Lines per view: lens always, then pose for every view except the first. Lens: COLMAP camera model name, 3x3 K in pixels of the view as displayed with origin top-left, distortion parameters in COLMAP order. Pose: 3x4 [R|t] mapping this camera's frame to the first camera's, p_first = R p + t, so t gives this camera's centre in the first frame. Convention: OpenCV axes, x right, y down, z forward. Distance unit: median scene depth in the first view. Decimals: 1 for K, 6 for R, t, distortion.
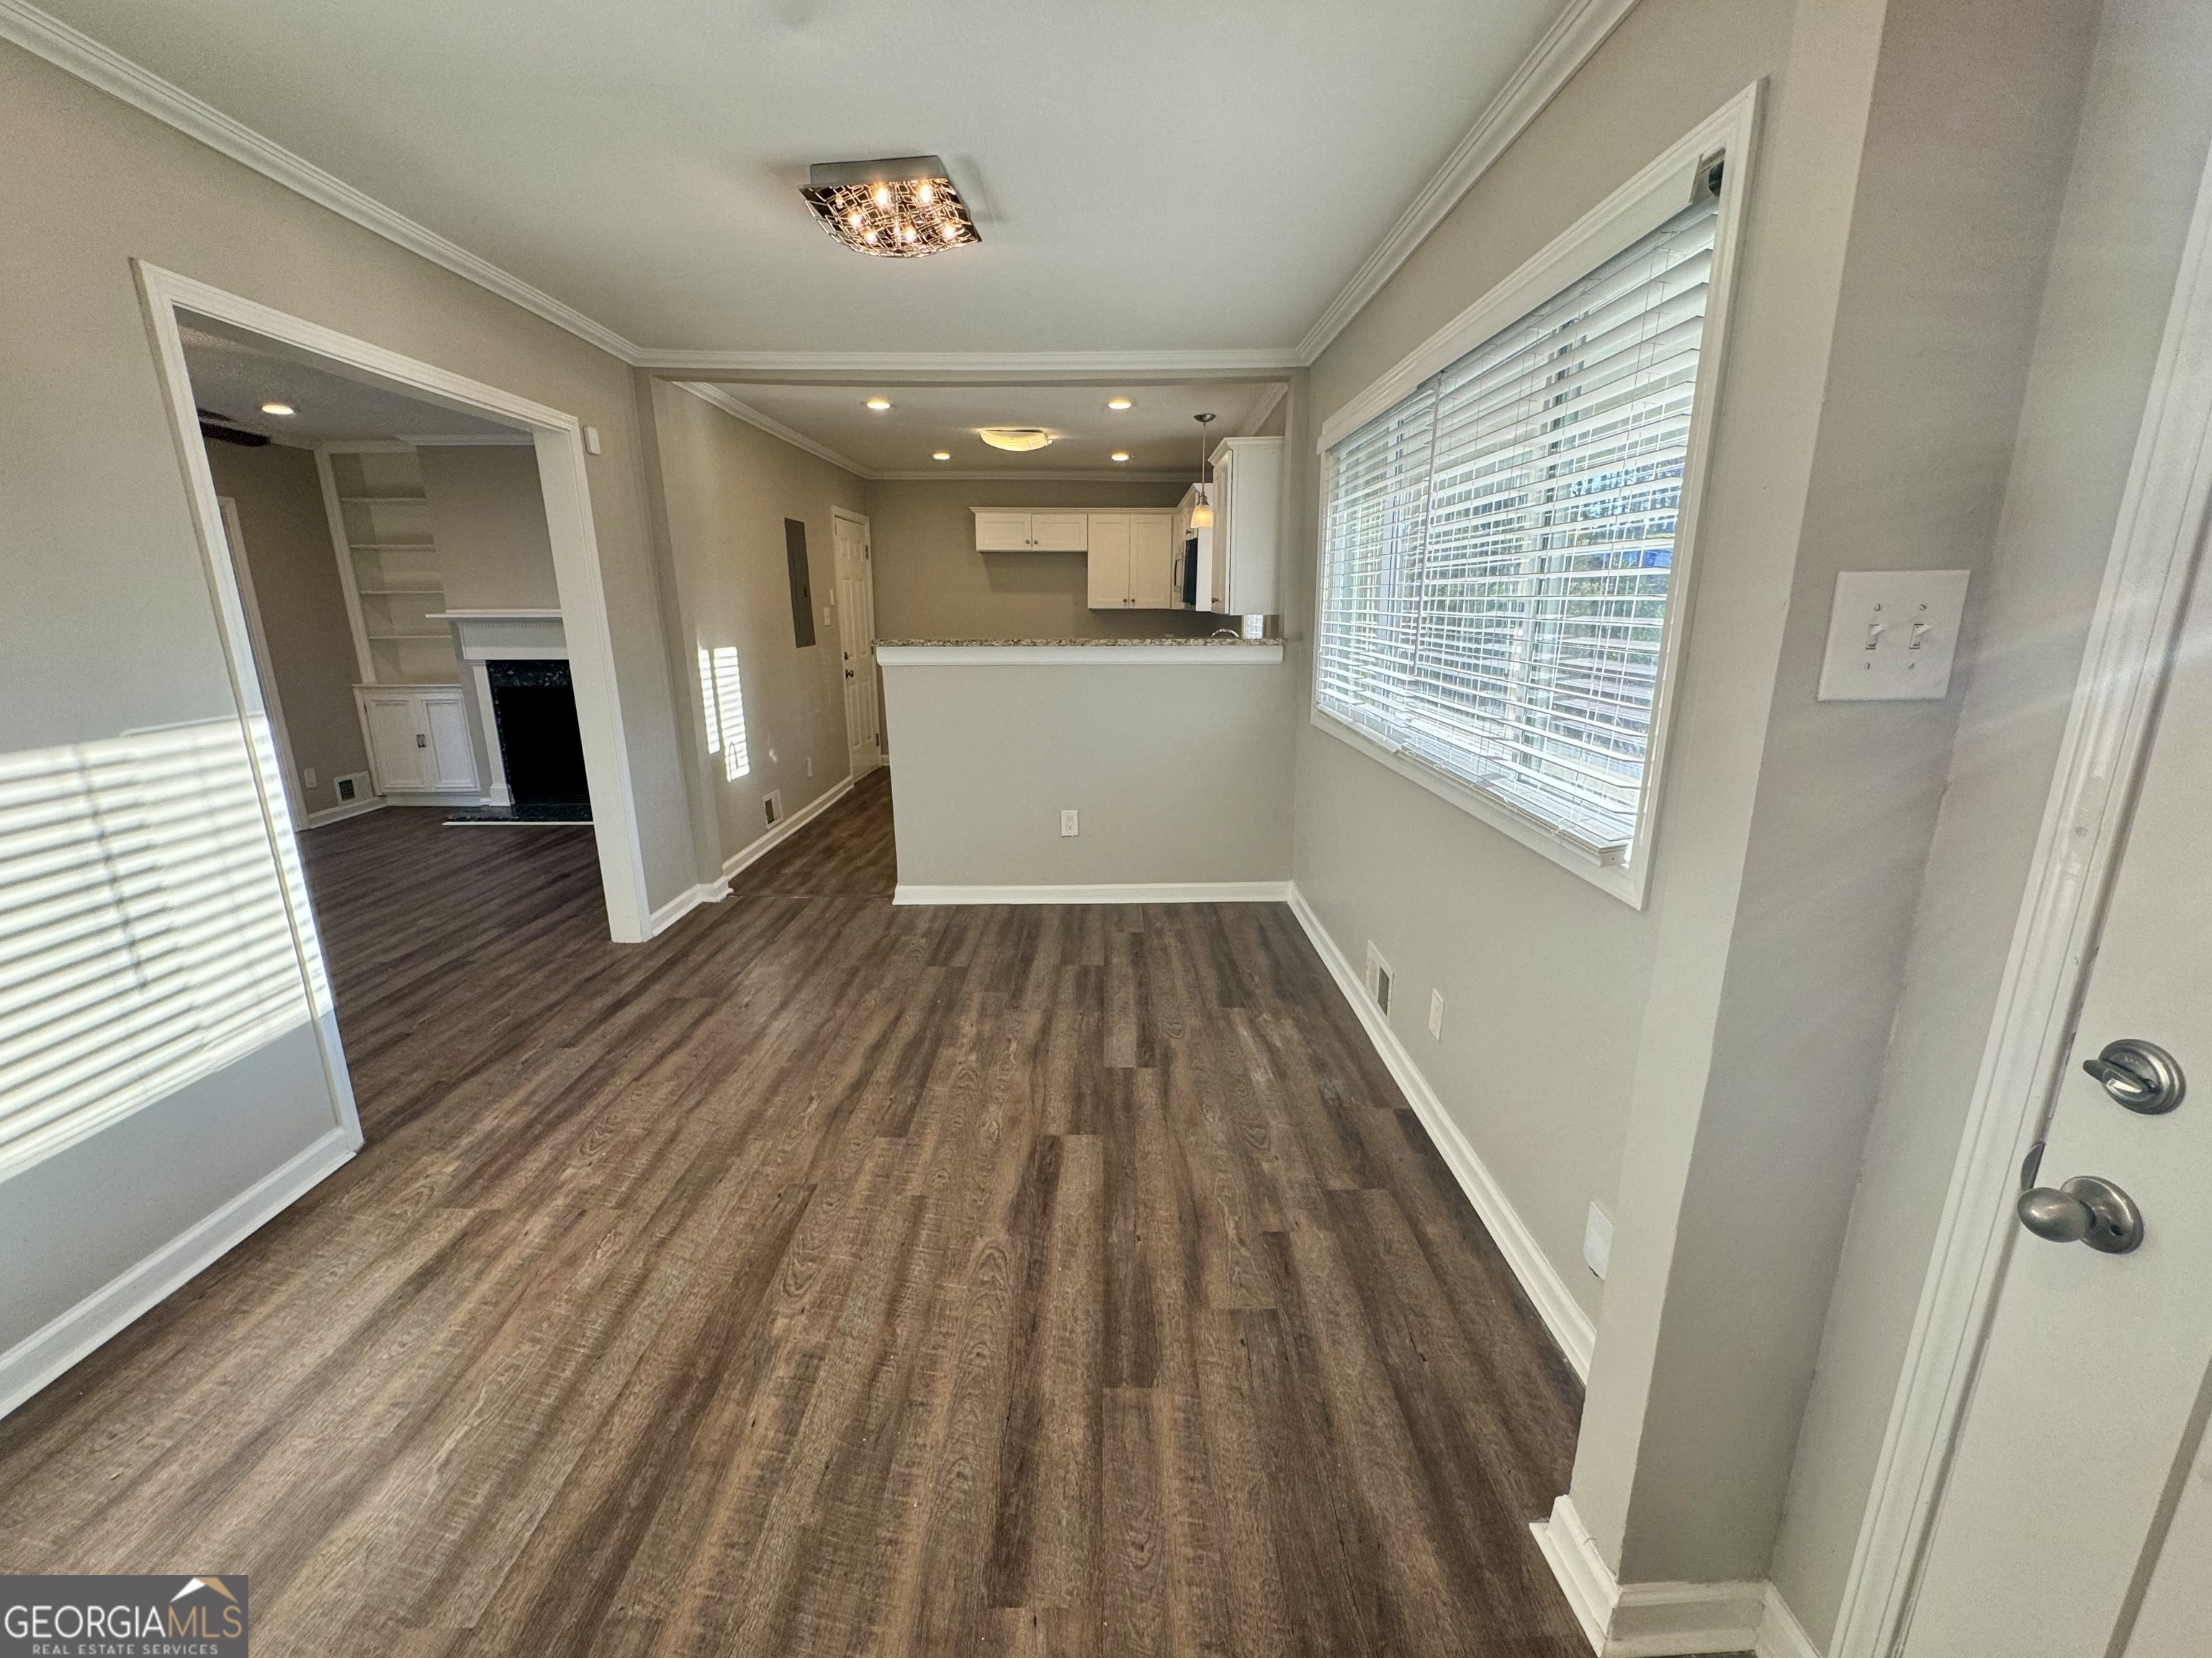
lens RADIAL K [[906.7, 0, 1106.0], [0, 906.7, 835.8], [0, 0, 1]] dist [-0.000182, 0.000312]
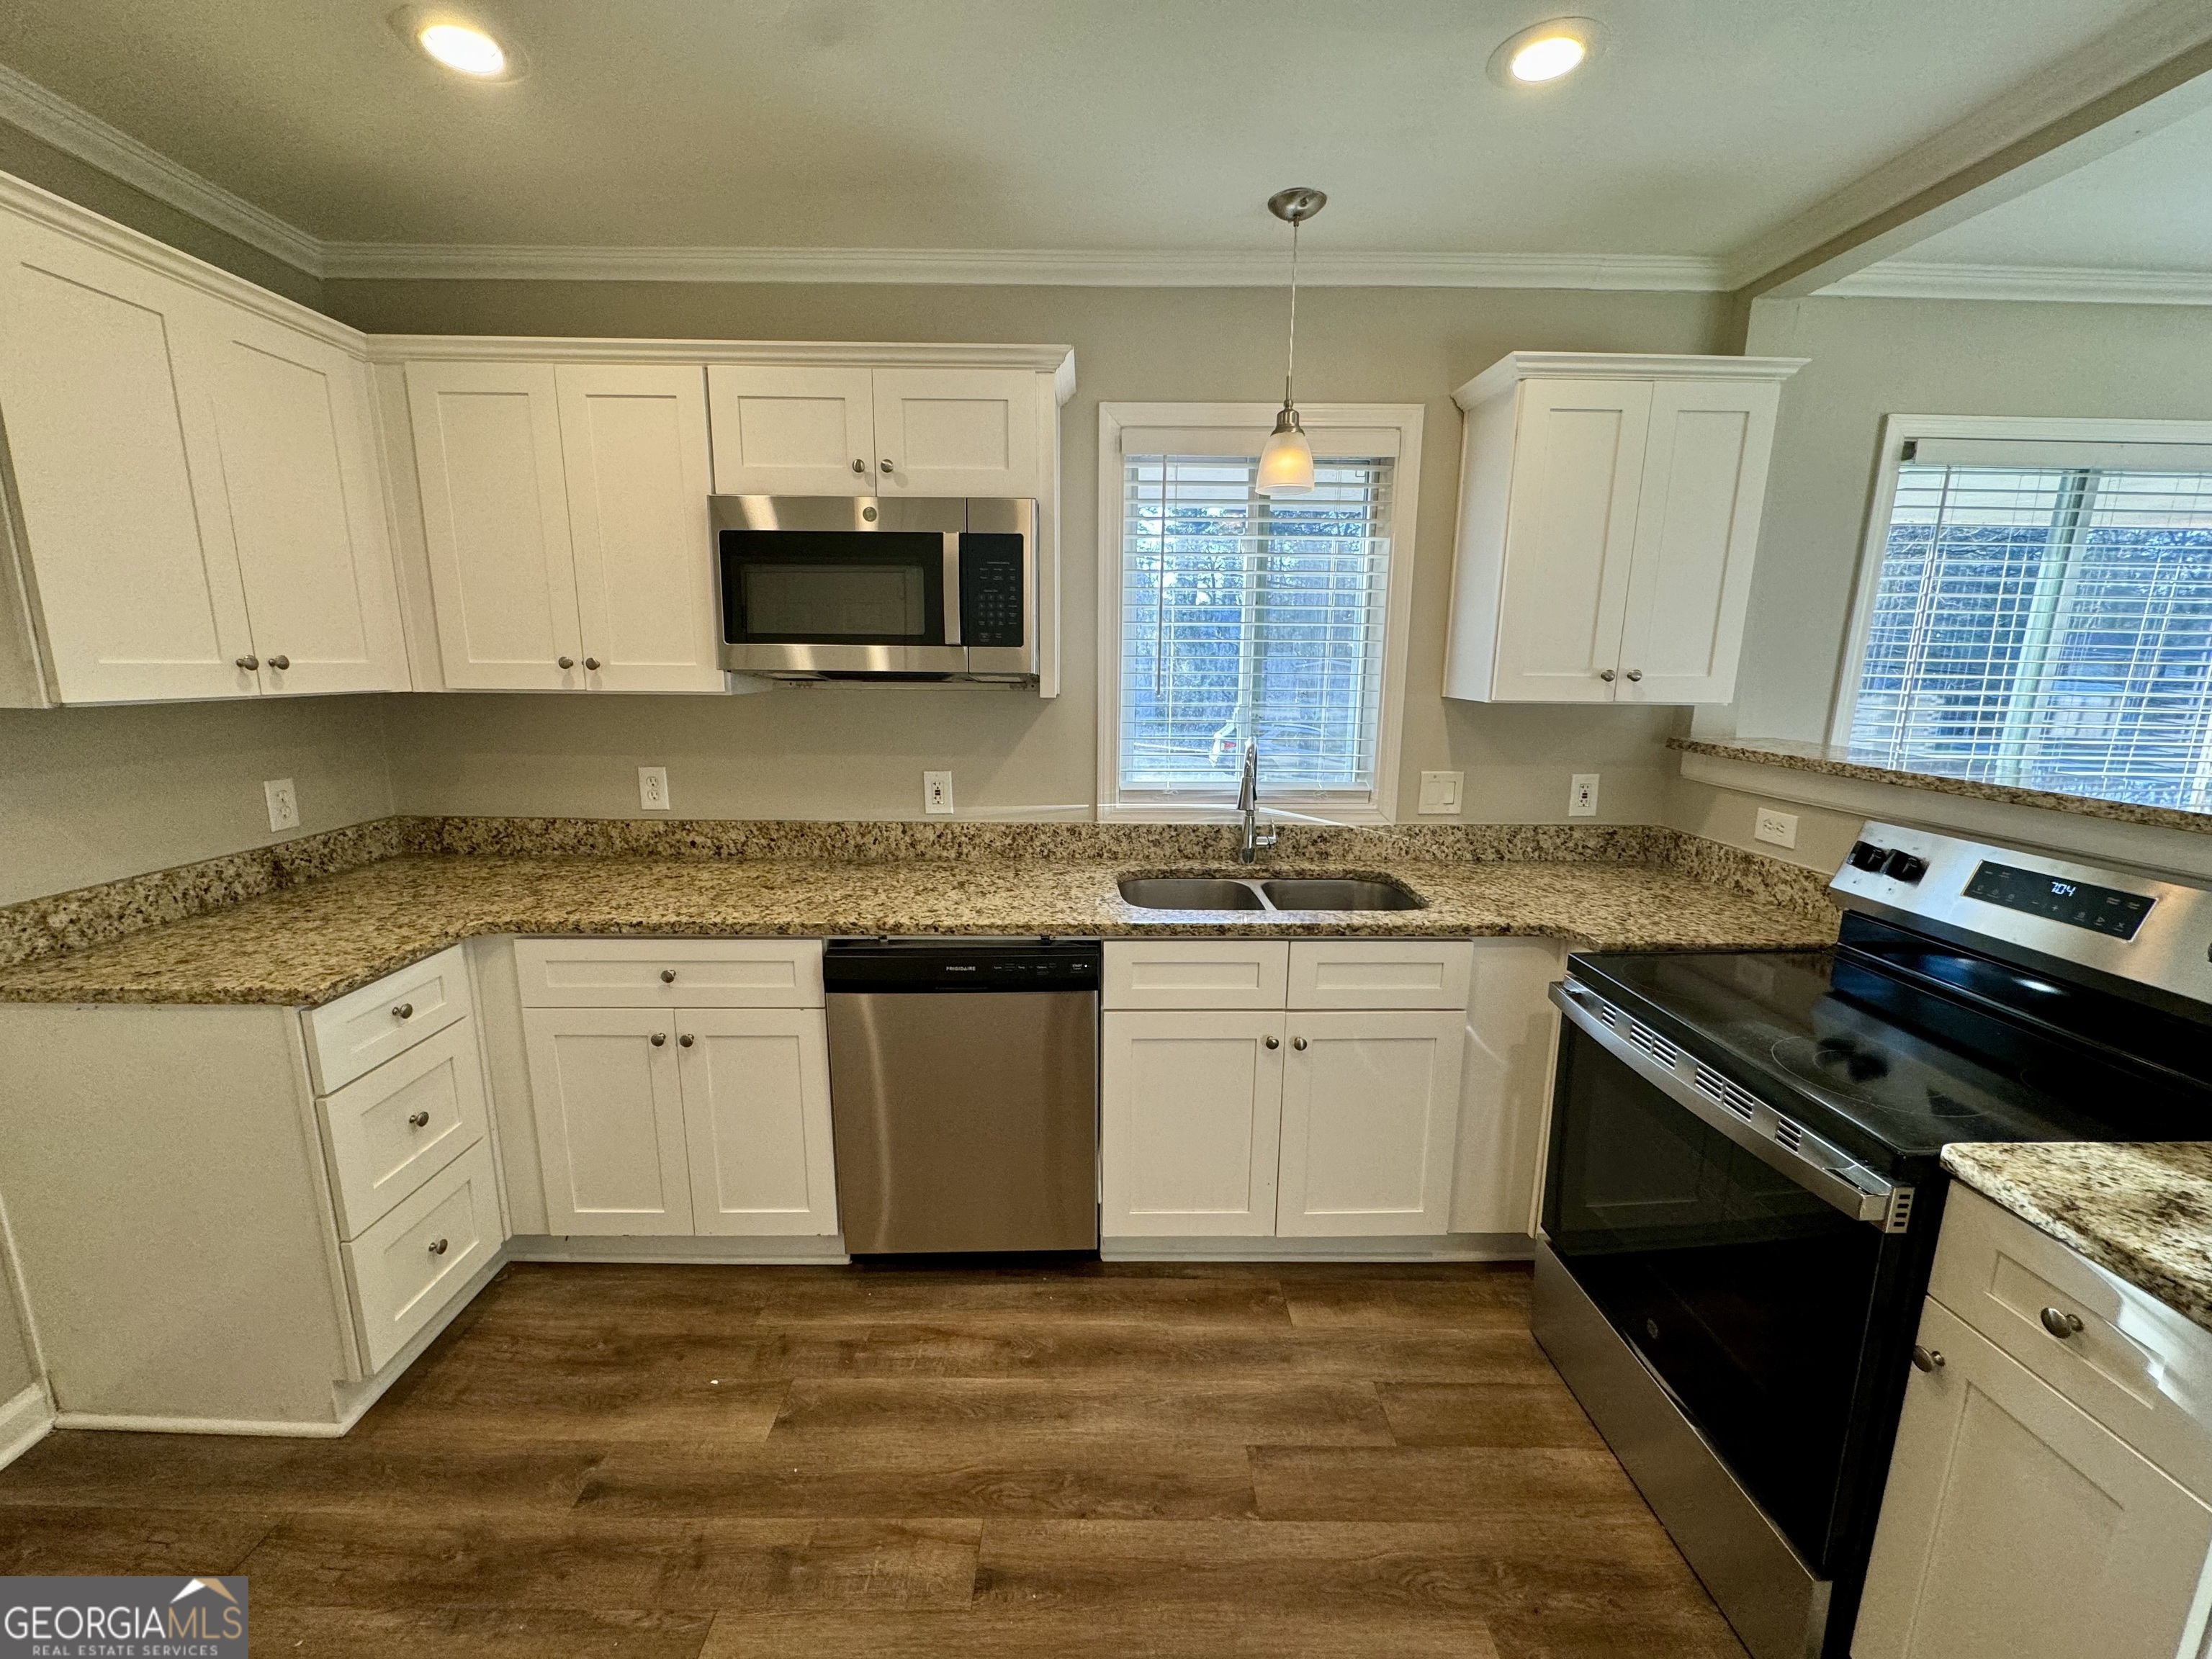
lens RADIAL K [[884.8, 0, 1106.0], [0, 884.8, 829.5], [0, 0, 1]] dist [0.000761, 0.000085]
pose [[-0.017479, -0.183068, 0.982945, -0.354680], [0.238325, 0.953996, 0.181915, -0.356263], [-0.971028, 0.237440, 0.026955, 1.355040]]
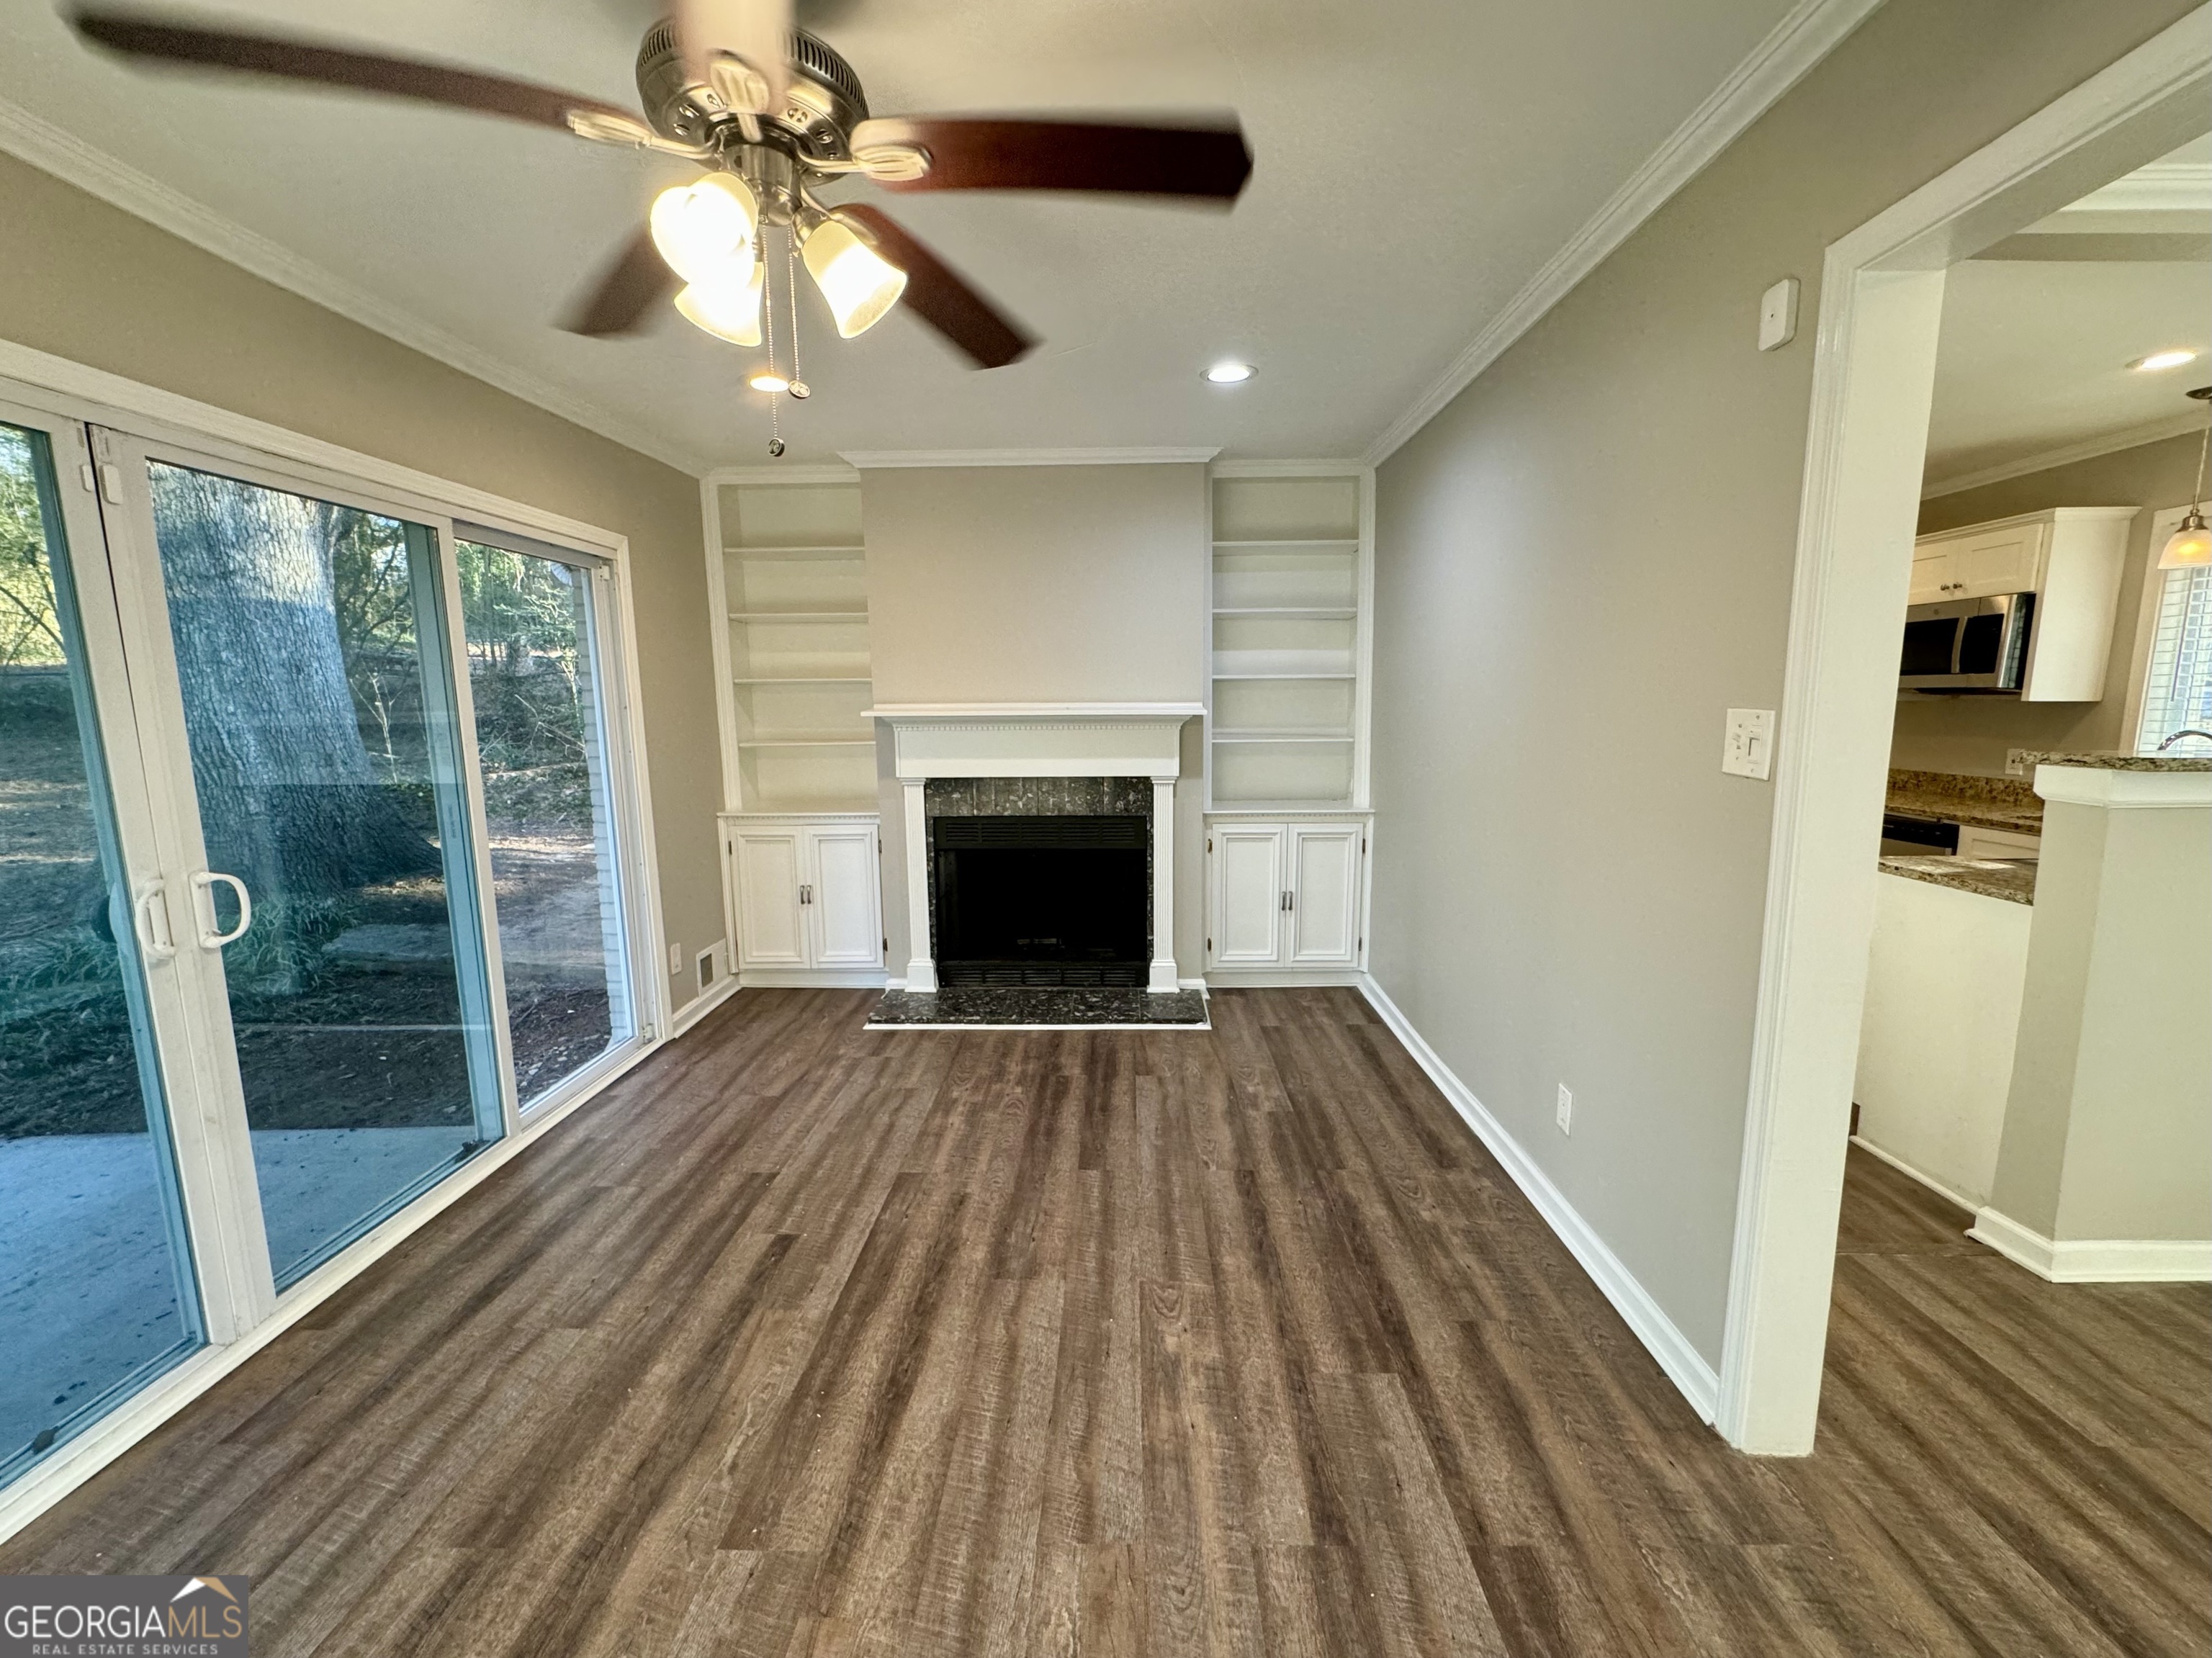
lens RADIAL K [[900.5, 0, 1106.0], [0, 900.5, 829.0], [0, 0, 1]] dist [-0.000881, -0.000093]
pose [[0.999739, -0.001131, -0.022806, -0.740152], [-0.001320, 0.994241, -0.107163, -0.117048], [0.022796, 0.107166, 0.993980, 0.475080]]
